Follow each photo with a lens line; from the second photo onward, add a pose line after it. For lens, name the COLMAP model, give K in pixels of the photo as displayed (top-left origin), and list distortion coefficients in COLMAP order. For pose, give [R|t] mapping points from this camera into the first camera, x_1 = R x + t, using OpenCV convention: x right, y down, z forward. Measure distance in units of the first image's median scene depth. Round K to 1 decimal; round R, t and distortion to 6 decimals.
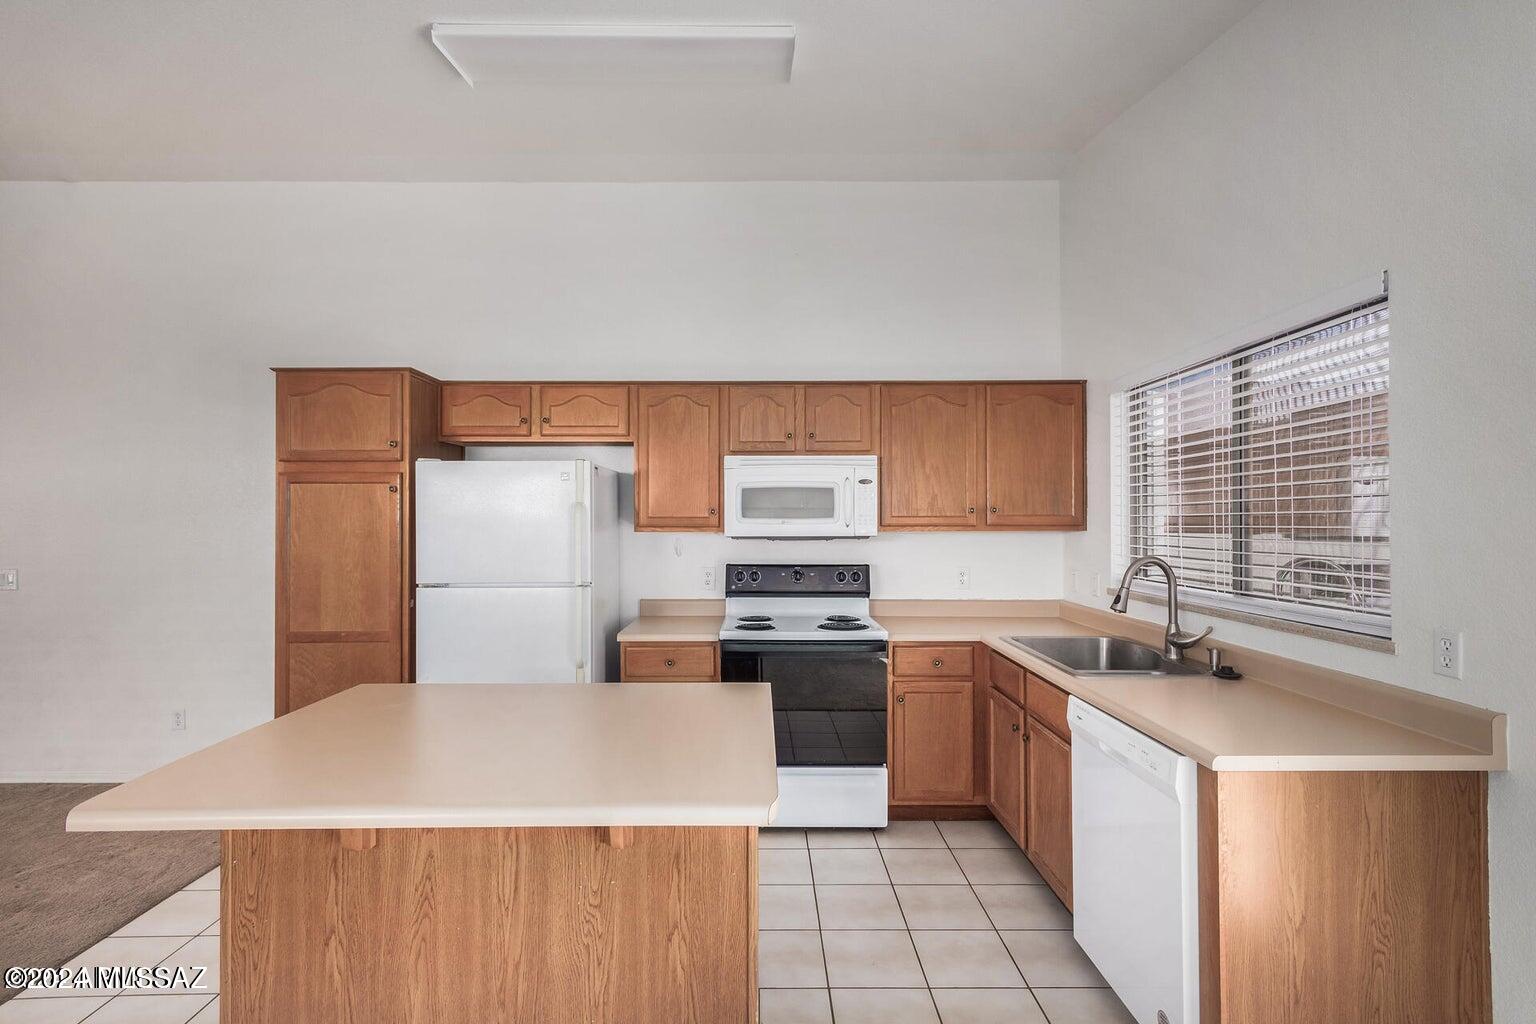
lens RADIAL K [[707.2, 0, 768.9], [0, 707.2, 512.3], [0, 0, 1]] dist [-0.000859, 0.000048]
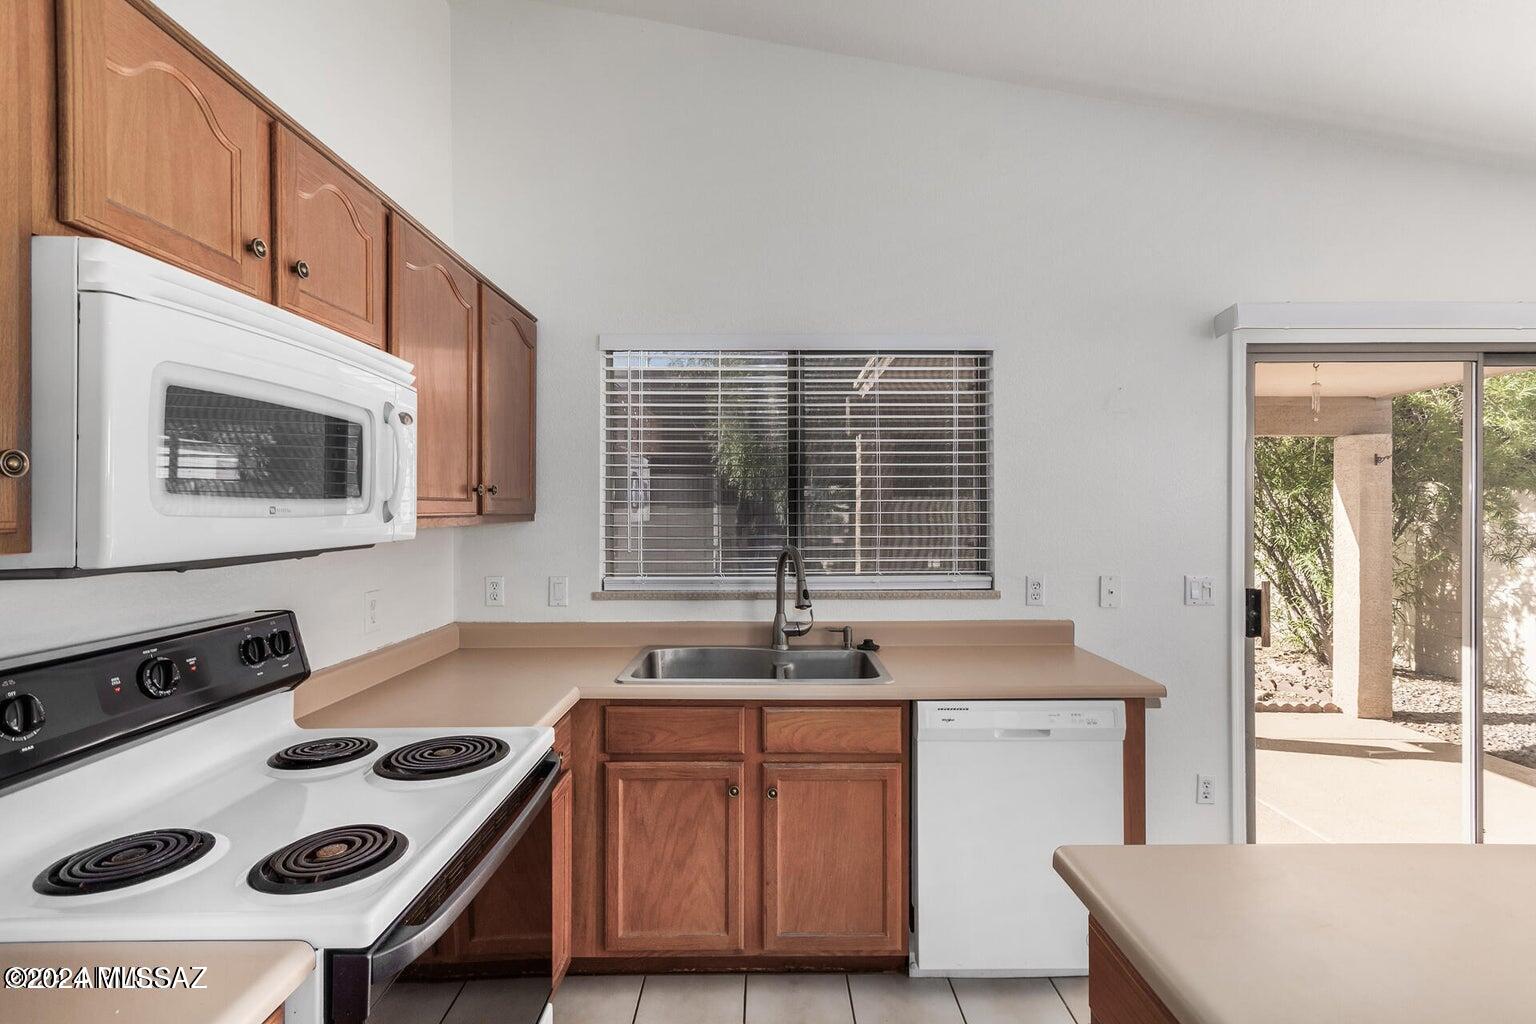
lens RADIAL K [[727.0, 0, 768.0], [0, 727.0, 512.0], [0, 0, 1]] dist [-0.001681, -0.000232]
pose [[0.001966, -0.004102, 0.999990, -0.317775], [-0.010739, 0.999934, 0.004123, 0.010777], [-0.999940, -0.010747, 0.001922, 0.773316]]
